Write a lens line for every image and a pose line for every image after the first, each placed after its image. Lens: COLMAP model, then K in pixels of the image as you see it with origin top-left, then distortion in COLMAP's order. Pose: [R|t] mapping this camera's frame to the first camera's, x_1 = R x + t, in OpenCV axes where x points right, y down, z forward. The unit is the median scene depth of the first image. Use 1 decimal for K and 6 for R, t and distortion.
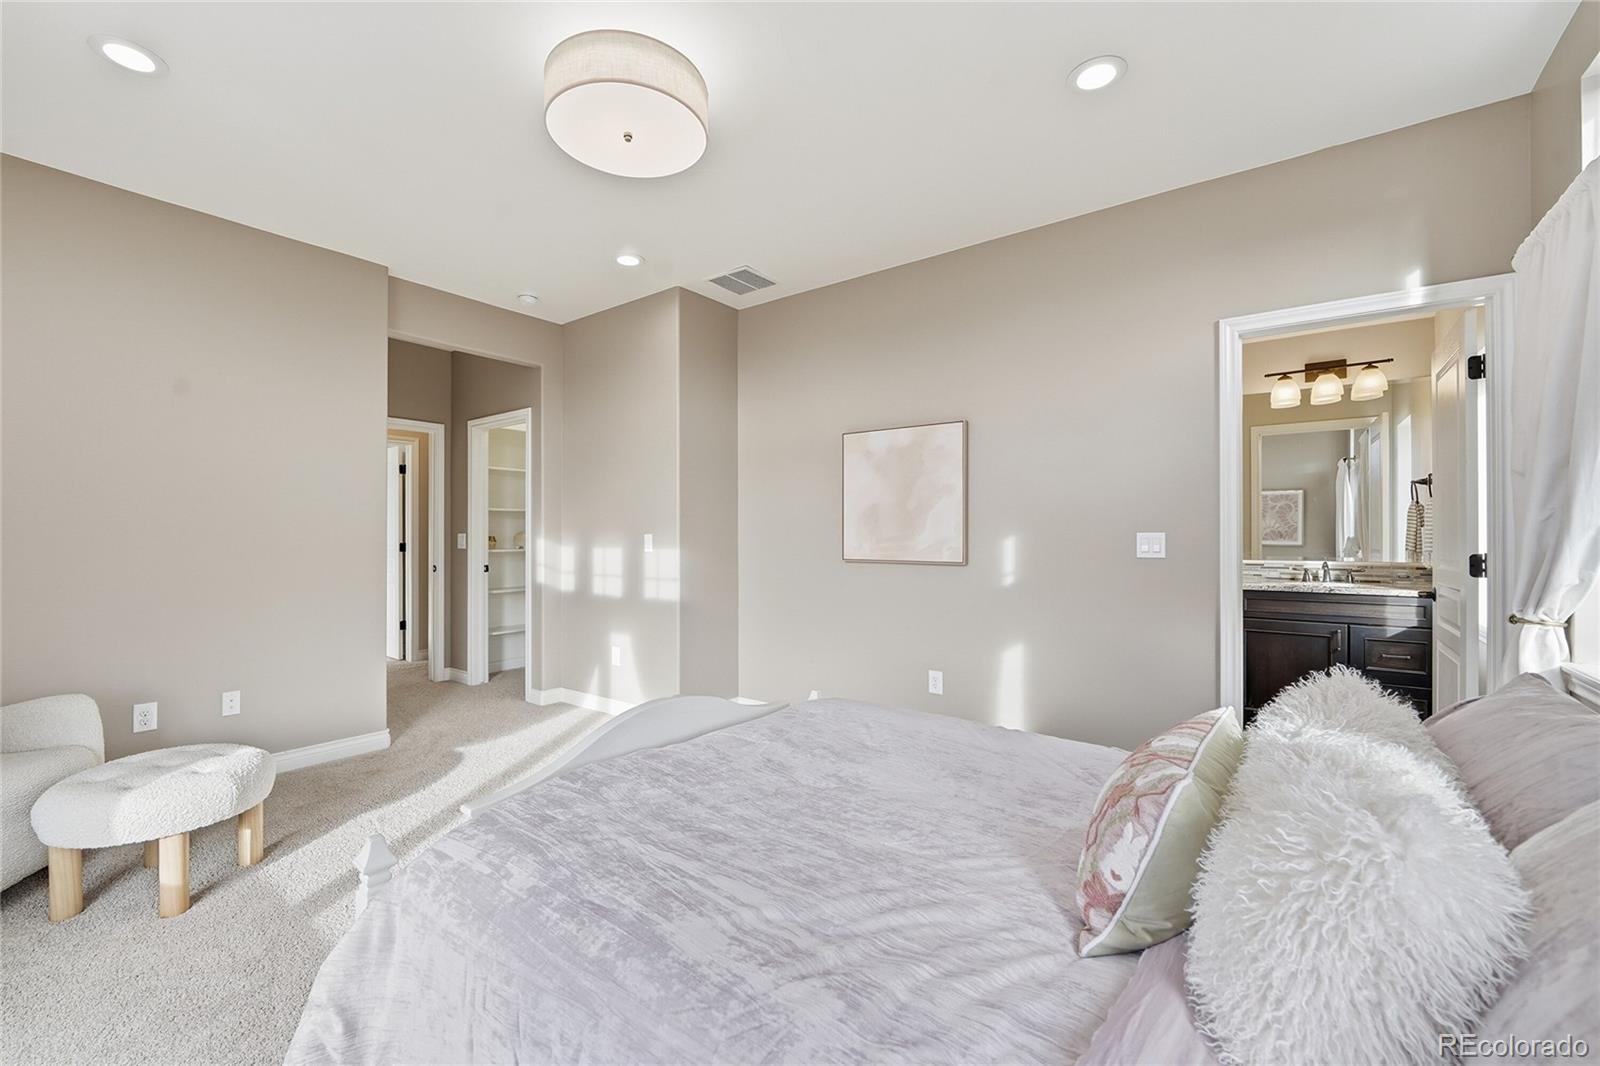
lens RADIAL K [[656.9, 0, 800.2], [0, 656.9, 536.8], [0, 0, 1]] dist [-0.004189, -0.000364]
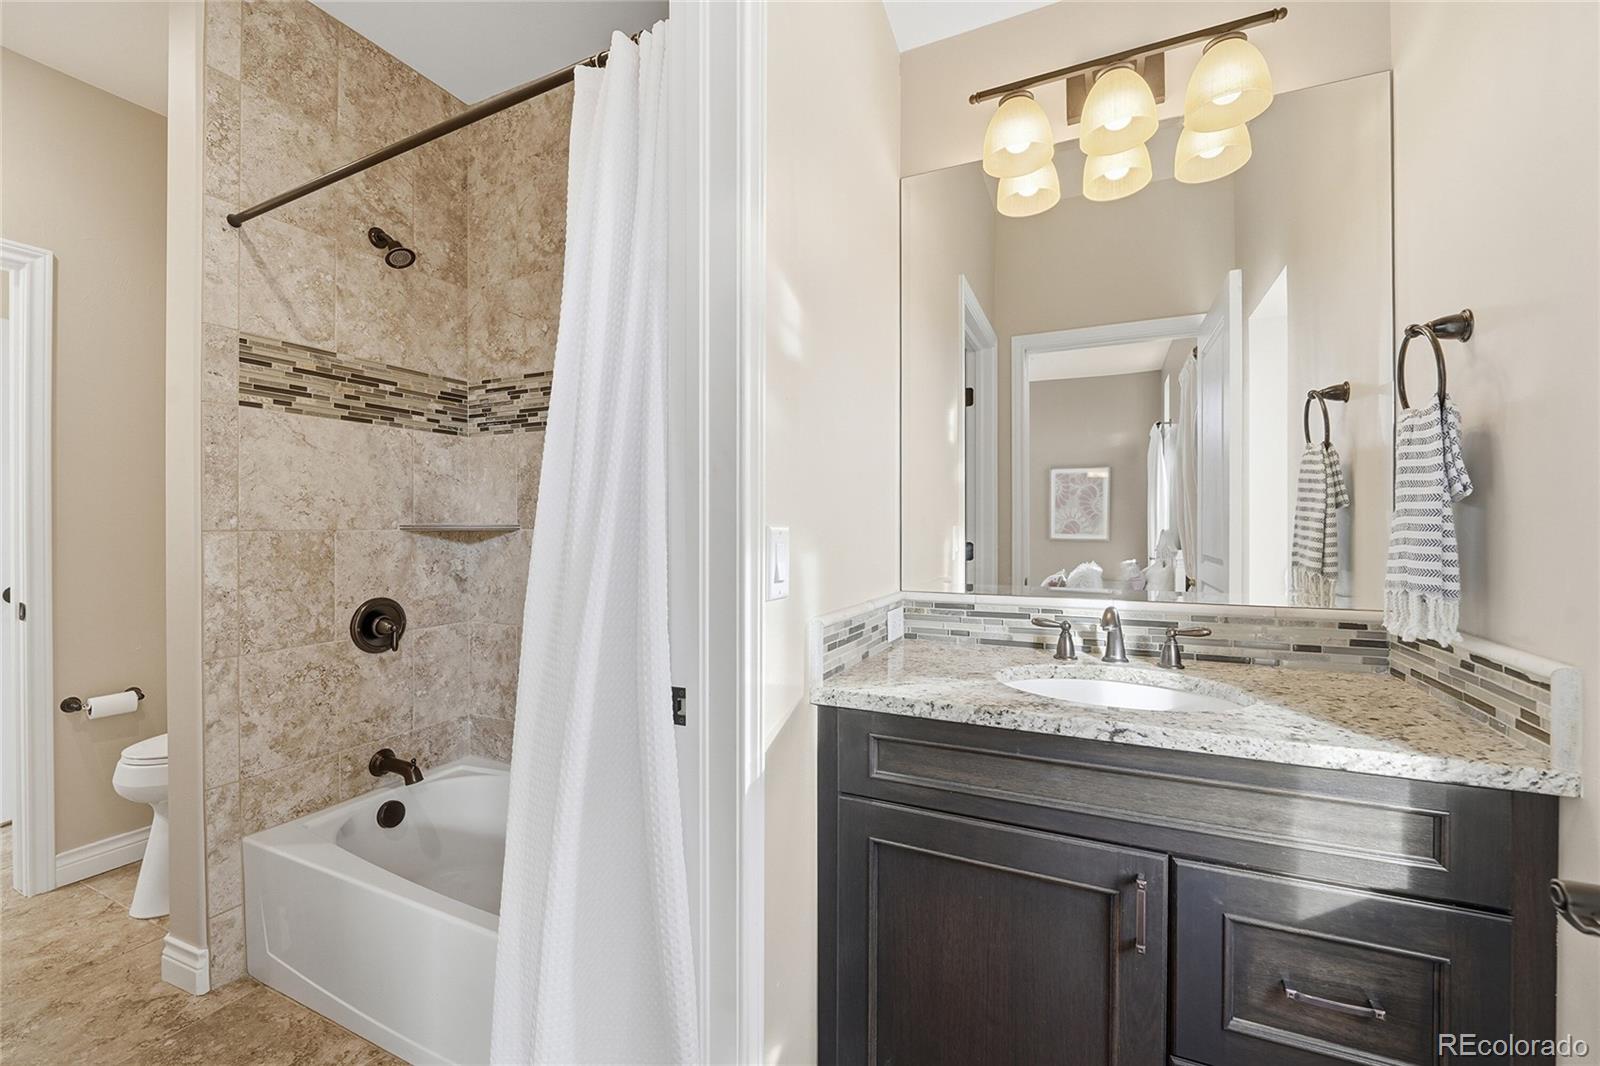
lens RADIAL K [[656.9, 0, 794.6], [0, 656.9, 533.3], [0, 0, 1]] dist [-0.004189, -0.000364]
pose [[0.982260, -0.003128, 0.187496, 0.562553], [0.001539, 0.999962, 0.008622, -0.004260], [-0.187516, -0.008181, 0.982227, 0.677996]]
